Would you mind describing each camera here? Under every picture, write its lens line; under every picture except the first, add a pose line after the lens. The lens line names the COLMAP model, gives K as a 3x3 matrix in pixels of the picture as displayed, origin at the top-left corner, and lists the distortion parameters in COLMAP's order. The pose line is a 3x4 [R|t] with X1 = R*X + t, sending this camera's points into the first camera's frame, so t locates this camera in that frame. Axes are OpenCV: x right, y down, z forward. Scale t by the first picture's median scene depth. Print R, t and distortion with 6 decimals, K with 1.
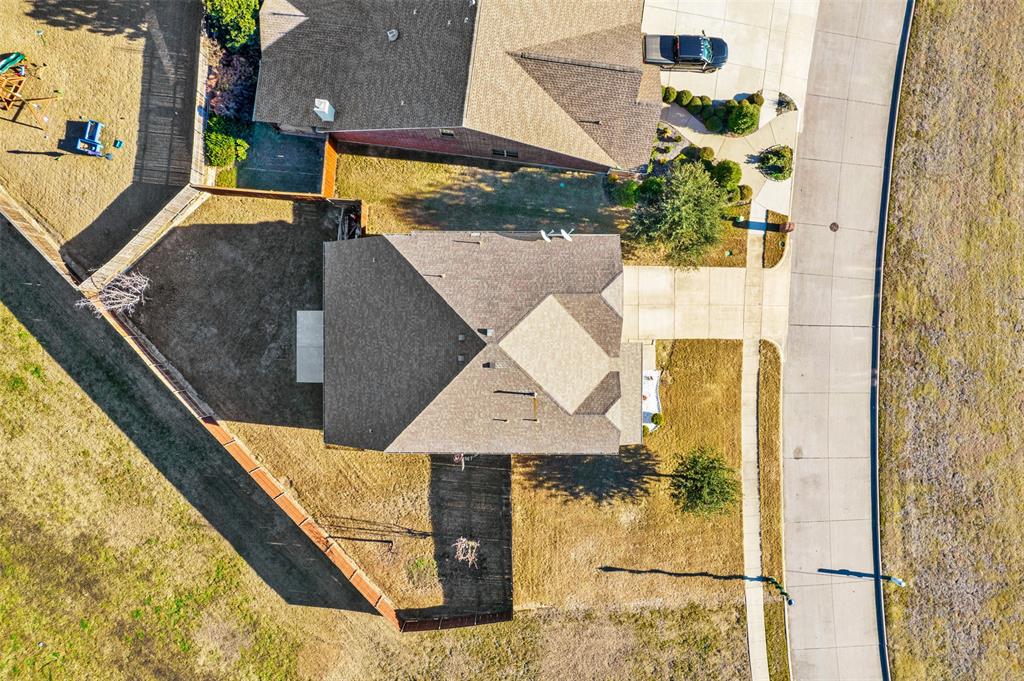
lens RADIAL K [[682.6, 0, 527.8], [0, 682.6, 360.2], [0, 0, 1]] dist [-0.068427, 0.061786]
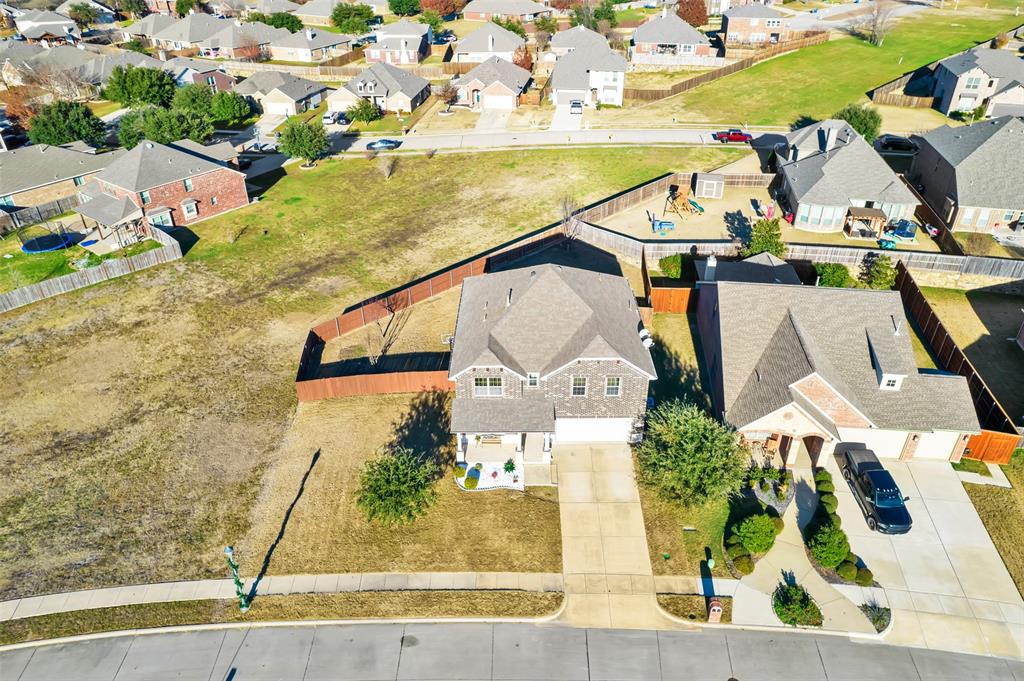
lens RADIAL K [[682.6, 0, 514.3], [0, 682.6, 348.5], [0, 0, 1]] dist [-0.068427, 0.061786]
pose [[-0.003310, 0.527284, -0.849683, 0.858465], [-0.999761, -0.020108, -0.008584, 0.038449], [-0.021612, 0.849451, 0.527224, 0.356571]]
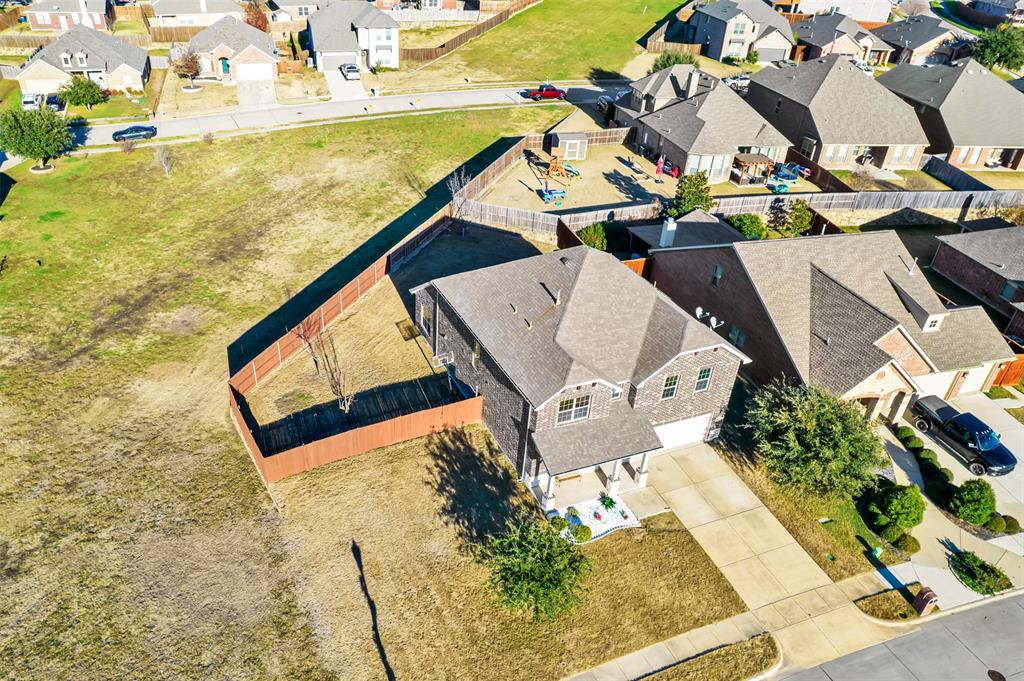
lens RADIAL K [[737.5, 0, 442.6], [0, 737.5, 376.0], [0, 0, 1]] dist [-0.054655, 0.035701]
pose [[0.368245, 0.525734, -0.766811, 0.633084], [-0.928274, 0.161790, -0.334860, 0.449336], [-0.051985, 0.835121, 0.547604, 0.436730]]
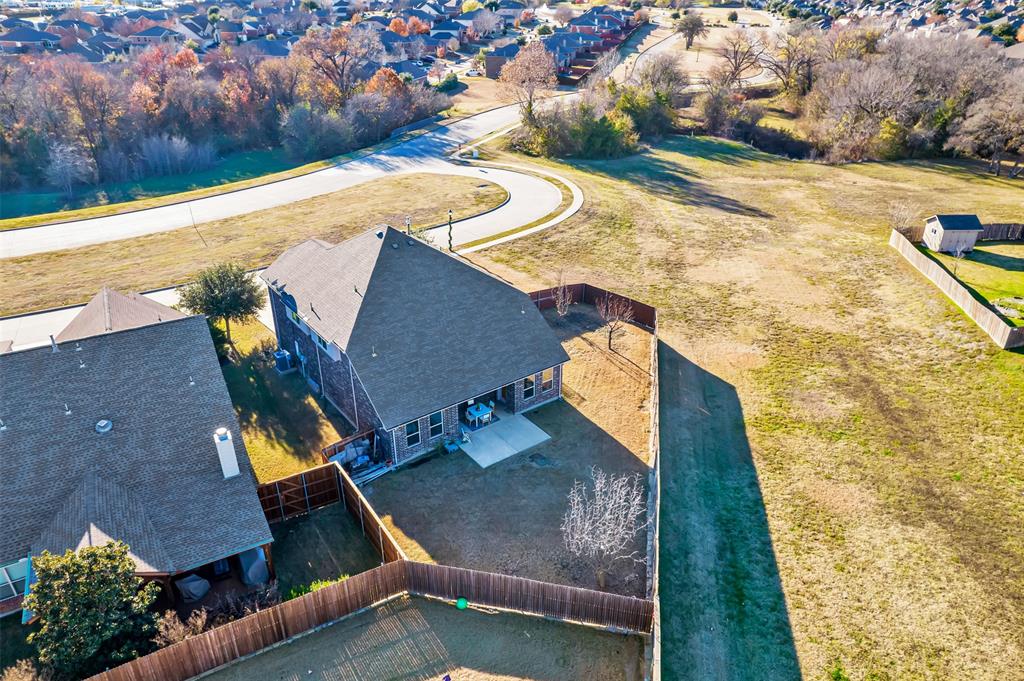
lens RADIAL K [[682.6, 0, 521.6], [0, 682.6, 341.0], [0, 0, 1]] dist [-0.068427, 0.061786]
pose [[-0.616463, -0.371457, 0.694257, -0.856099], [0.787316, -0.302420, 0.537286, -0.418348], [0.010379, 0.877817, 0.478884, 0.468085]]
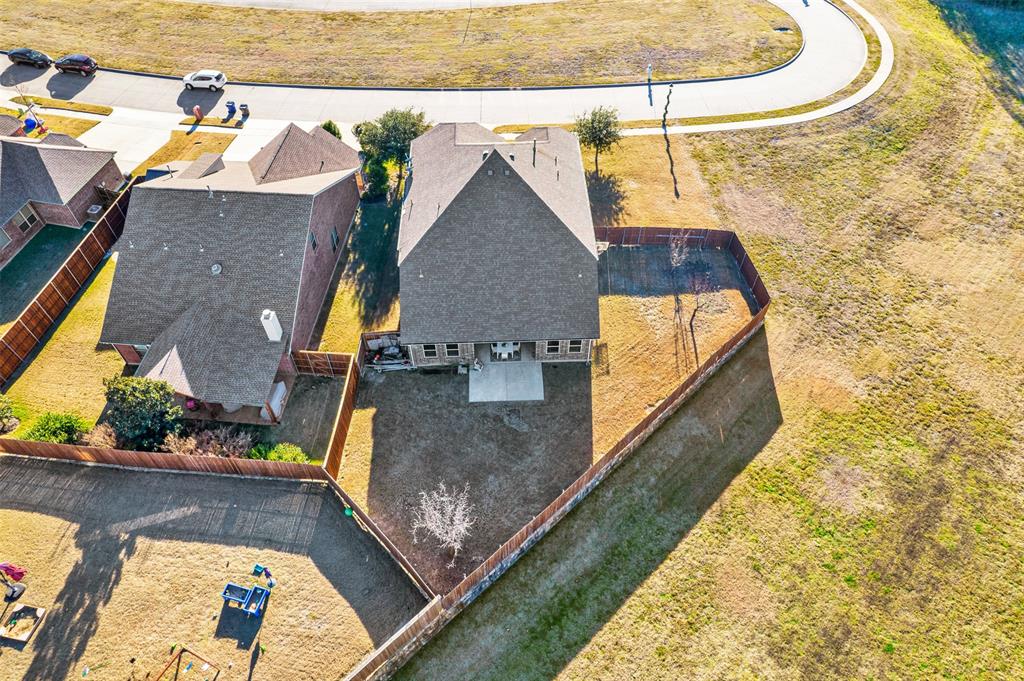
lens RADIAL K [[682.6, 0, 532.0], [0, 682.6, 337.2], [0, 0, 1]] dist [-0.068427, 0.061786]
pose [[-0.056453, -0.769637, 0.635981, -0.865362], [0.998272, -0.053901, 0.023383, -0.002148], [0.016283, 0.636202, 0.771351, 0.199845]]
